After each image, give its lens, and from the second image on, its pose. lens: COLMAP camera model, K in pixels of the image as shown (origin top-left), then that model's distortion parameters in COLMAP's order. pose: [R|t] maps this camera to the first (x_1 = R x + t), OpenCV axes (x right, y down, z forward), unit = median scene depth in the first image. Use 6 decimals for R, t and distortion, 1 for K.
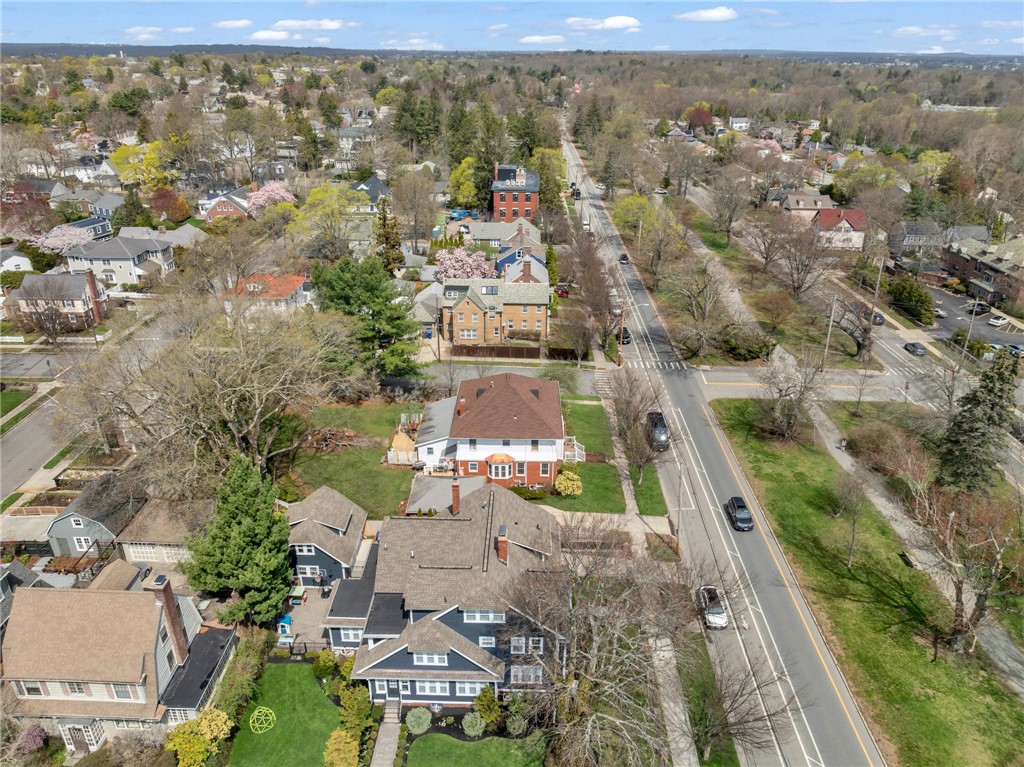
lens RADIAL K [[722.0, 0, 518.2], [0, 722.0, 372.6], [0, 0, 1]] dist [-0.046230, 0.015228]
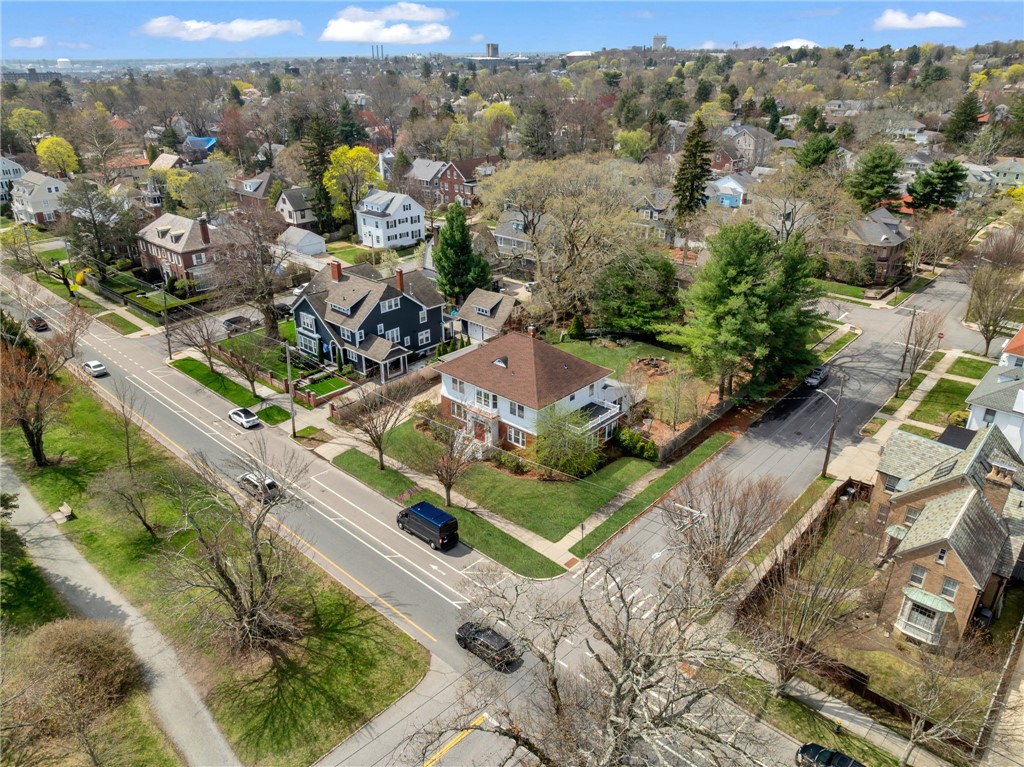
lens RADIAL K [[722.0, 0, 511.3], [0, 722.0, 384.7], [0, 0, 1]] dist [-0.046230, 0.015228]
pose [[-0.667035, 0.307848, -0.678450, 0.442319], [-0.306746, 0.716392, 0.626650, -0.359201], [0.678949, 0.626109, -0.383427, 0.982842]]
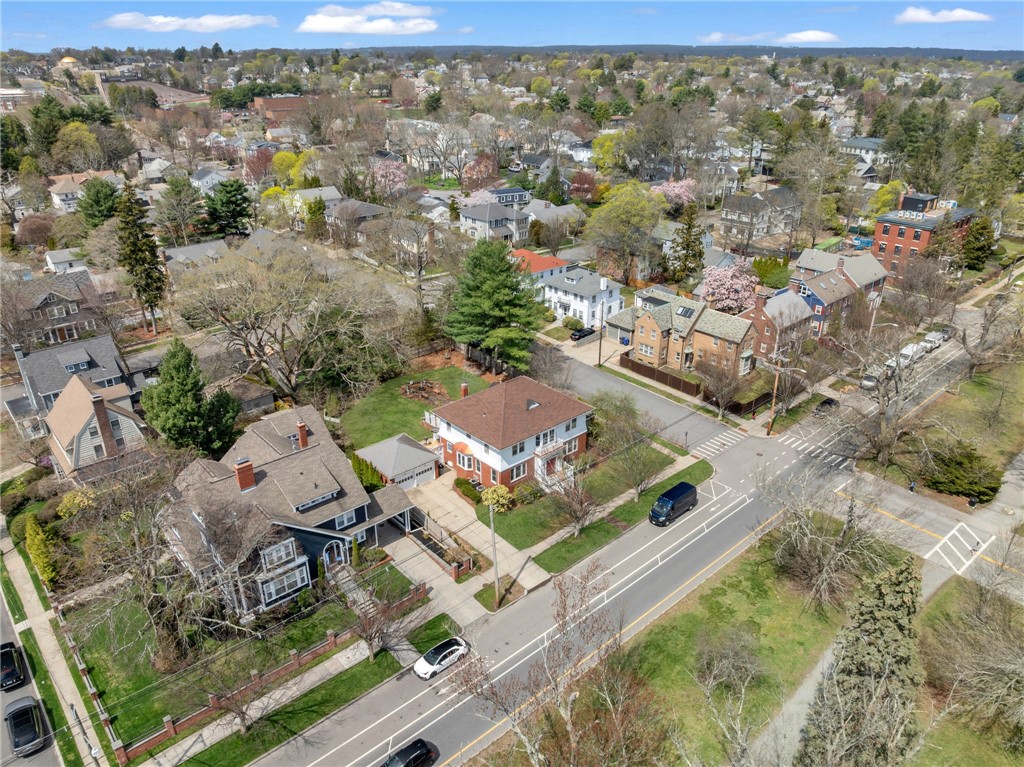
lens RADIAL K [[722.0, 0, 514.0], [0, 722.0, 379.5], [0, 0, 1]] dist [-0.046230, 0.015228]
pose [[0.680118, 0.299517, -0.669126, 0.468320], [-0.296541, 0.947125, 0.122544, -0.082834], [0.670450, 0.115079, 0.732976, 0.195886]]
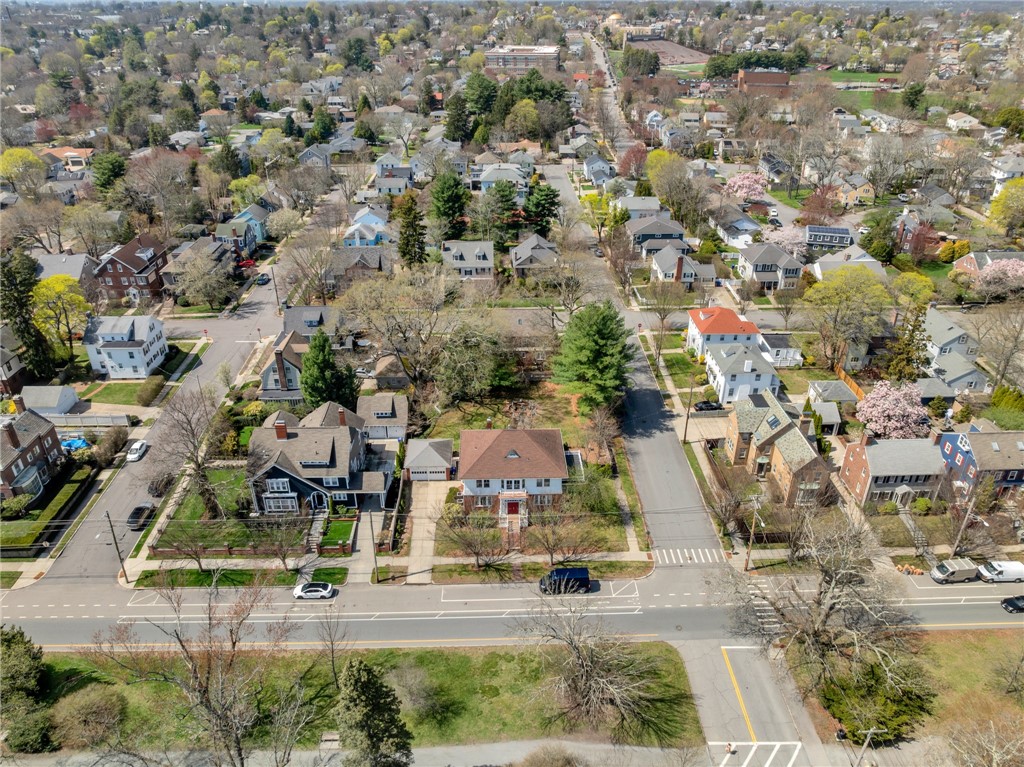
lens RADIAL K [[722.0, 0, 516.6], [0, 722.0, 380.0], [0, 0, 1]] dist [-0.046230, 0.015228]
pose [[0.049277, 0.470130, -0.881220, 0.730282], [-0.410915, 0.813706, 0.411133, -0.405000], [0.910341, 0.341847, 0.233281, 0.499479]]
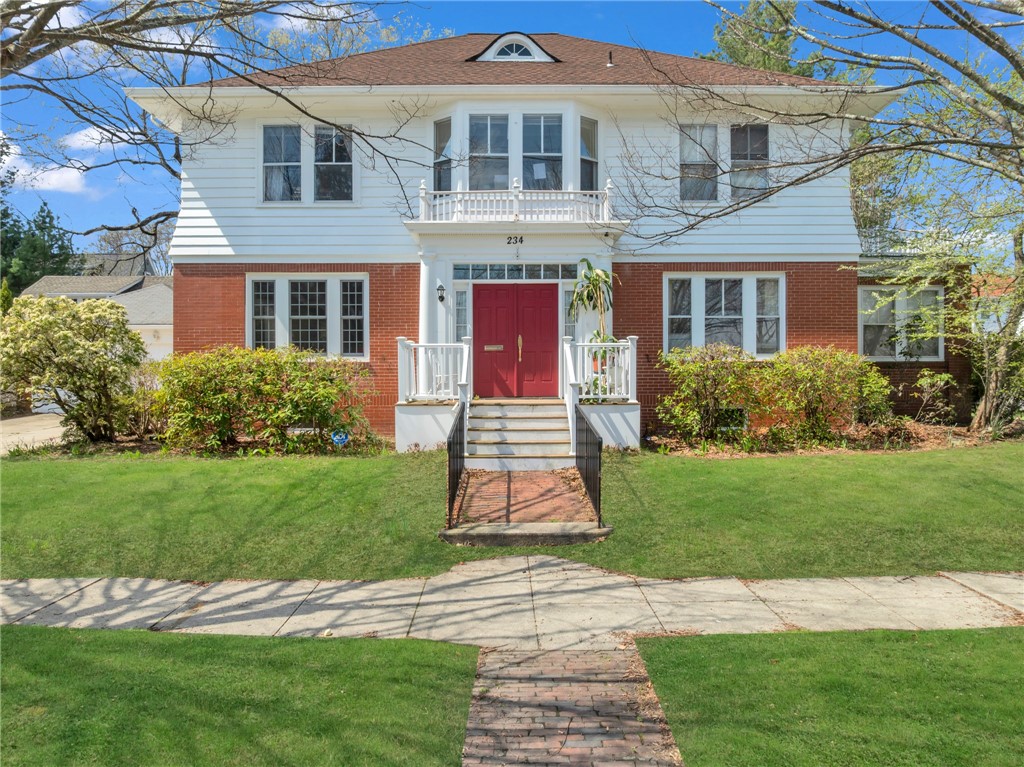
lens RADIAL K [[722.0, 0, 510.0], [0, 722.0, 381.2], [0, 0, 1]] dist [-0.046230, 0.015228]
pose [[0.013035, 0.000350, -0.999915, 0.159030], [-0.404683, 0.914444, -0.004955, 0.080524], [0.914364, 0.404713, 0.012061, 0.748421]]
